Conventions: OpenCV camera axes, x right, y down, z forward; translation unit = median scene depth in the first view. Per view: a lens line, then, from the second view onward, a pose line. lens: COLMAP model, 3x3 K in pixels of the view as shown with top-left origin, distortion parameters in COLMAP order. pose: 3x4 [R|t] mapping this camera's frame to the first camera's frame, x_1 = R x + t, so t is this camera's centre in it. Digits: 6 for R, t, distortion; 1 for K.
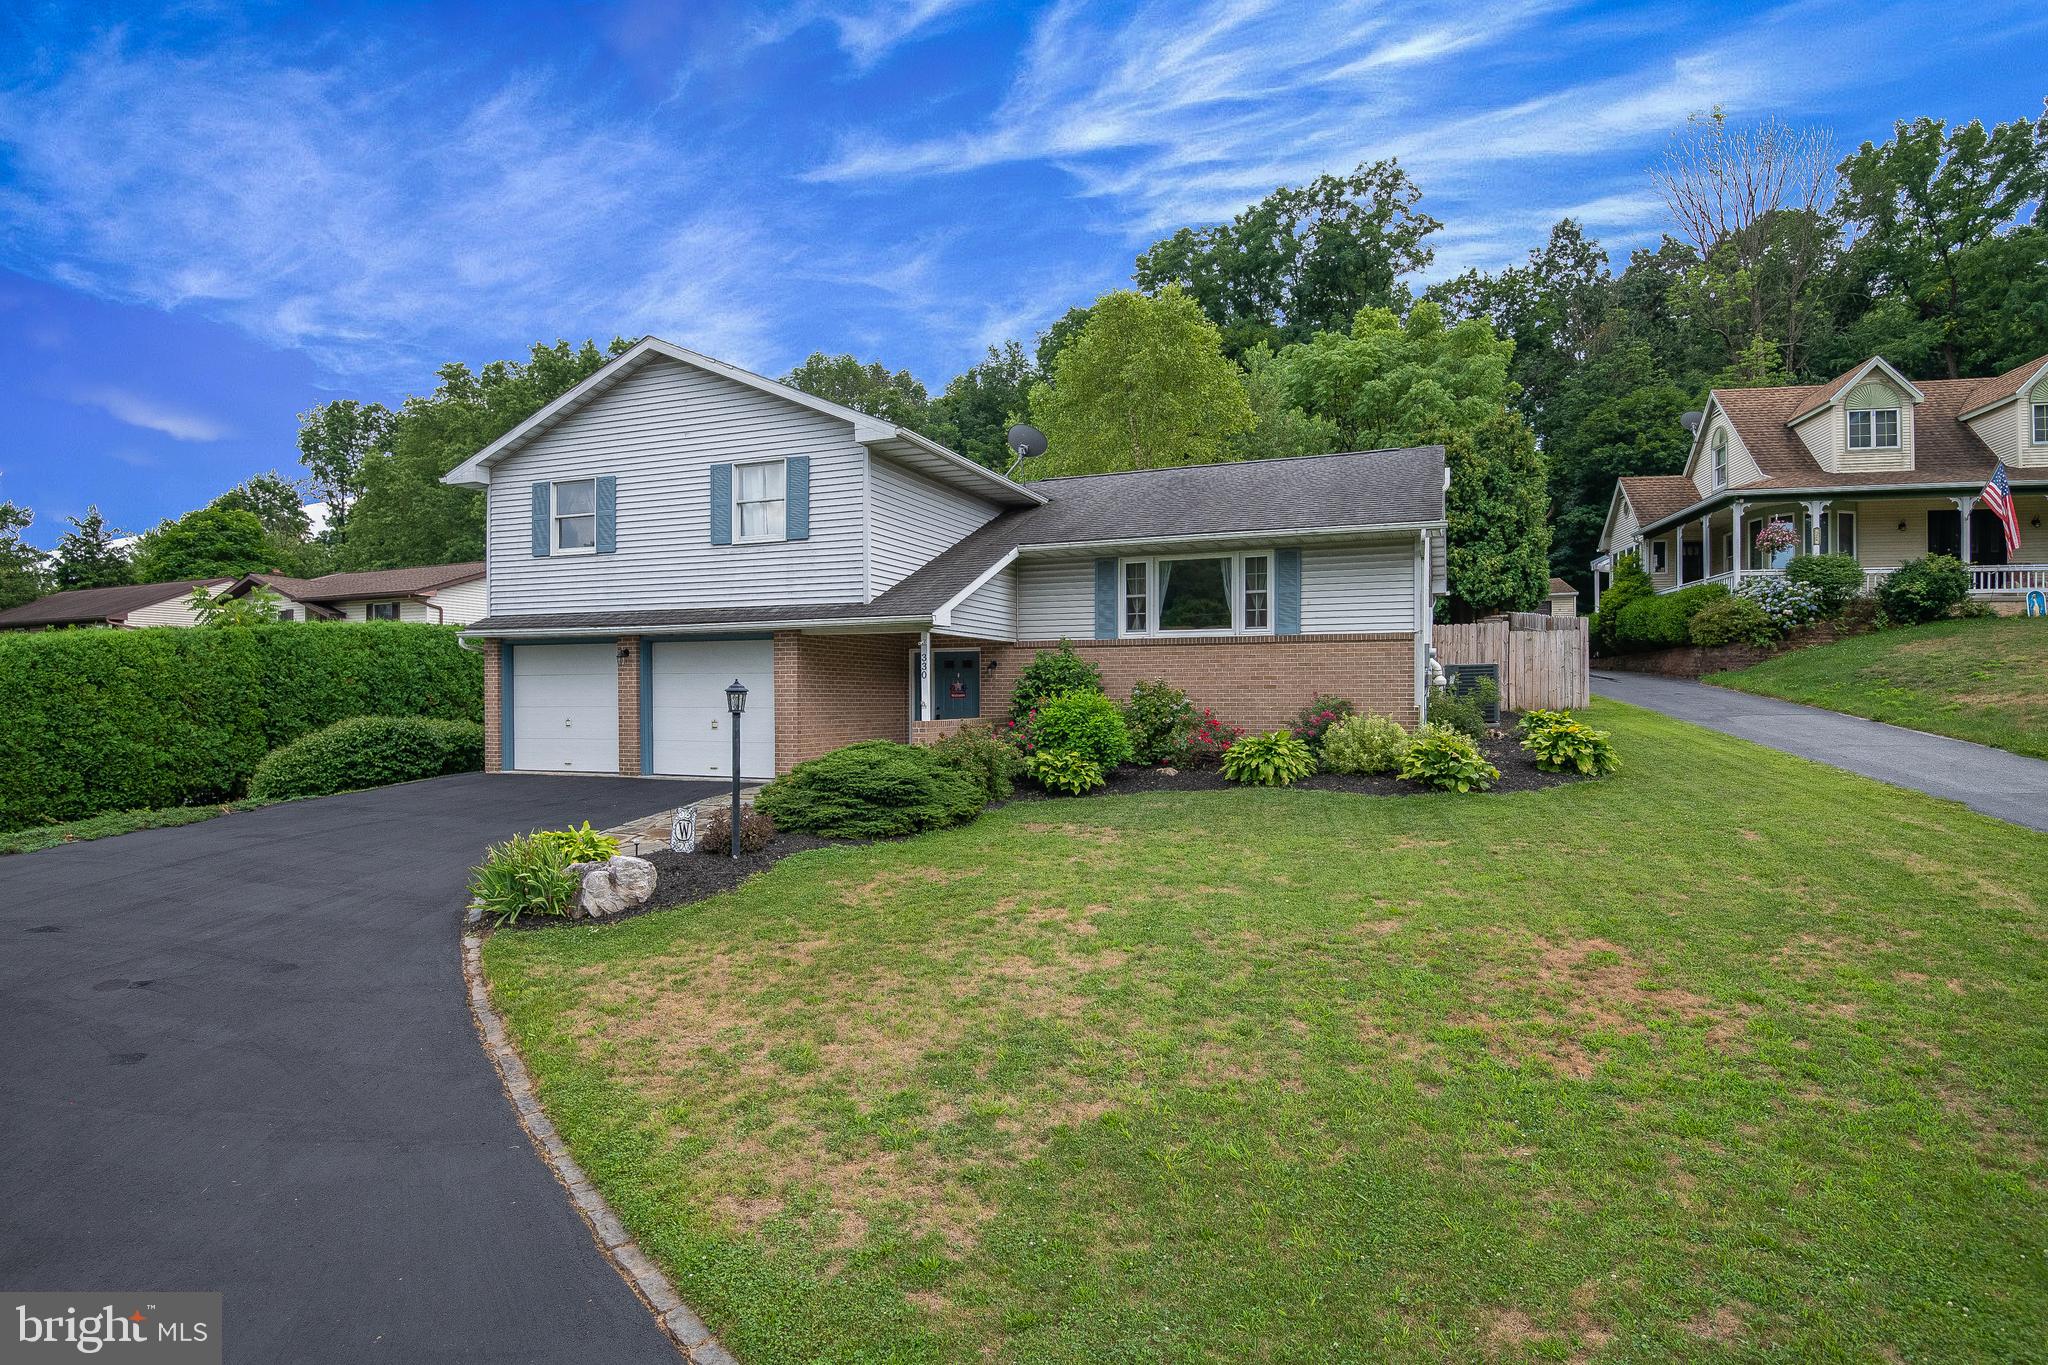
lens RADIAL K [[1055.7, 0, 1024.0], [0, 1055.7, 682.5], [0, 0, 1]] dist [0.000536, -0.020433]
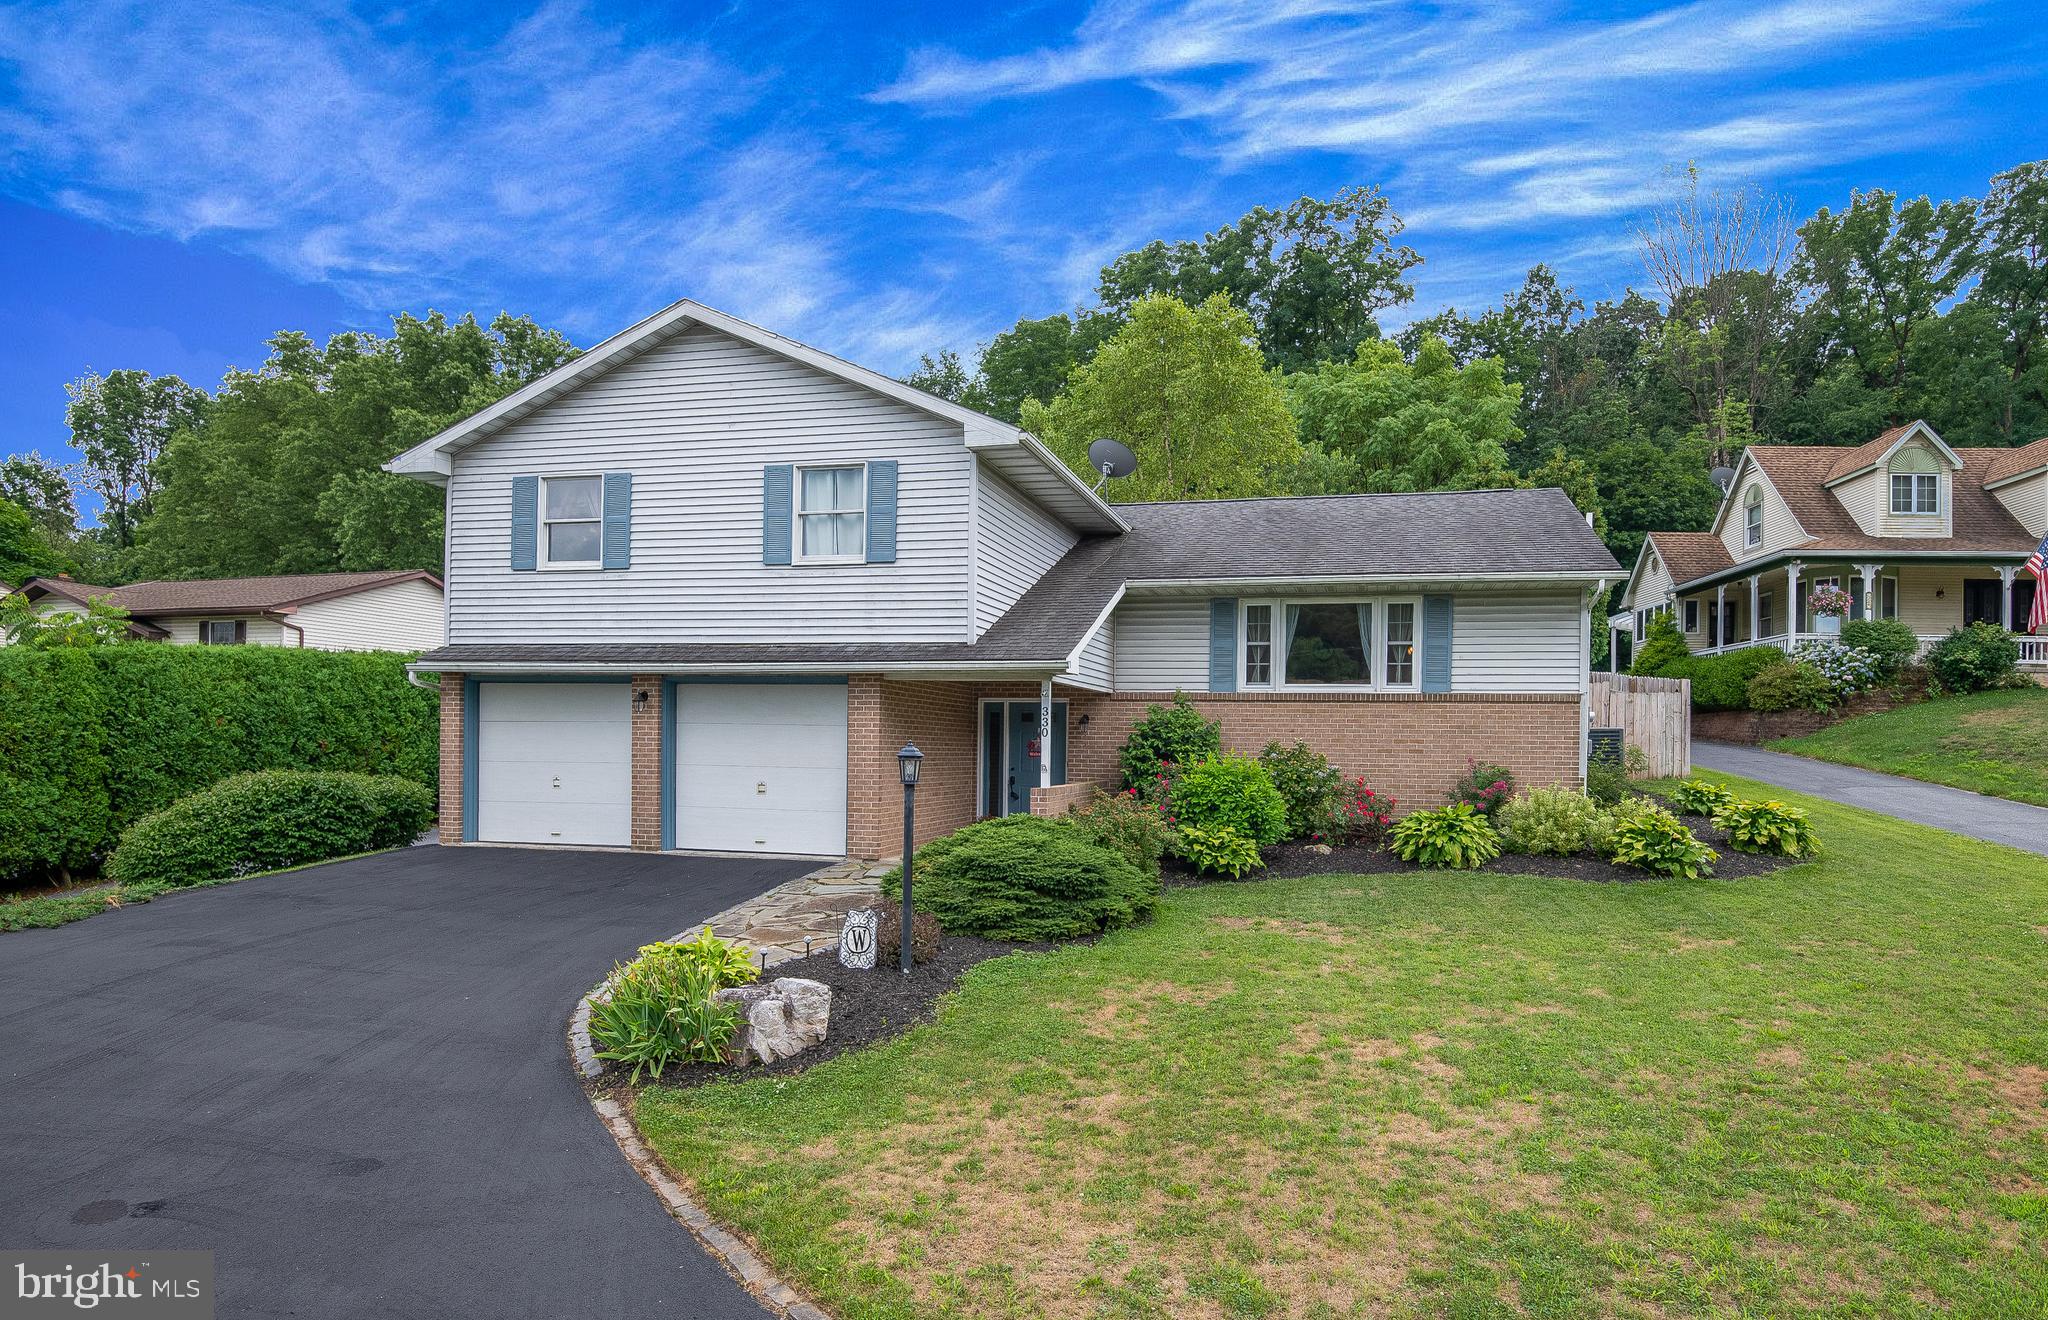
lens RADIAL K [[1134.7, 0, 1086.7], [0, 1134.7, 725.2], [0, 0, 1]] dist [0.004673, -0.024069]
pose [[0.987970, 0.018717, 0.153509, -0.149035], [-0.018275, 0.999824, -0.004290, -0.007105], [-0.153562, 0.001433, 0.988138, 0.086955]]
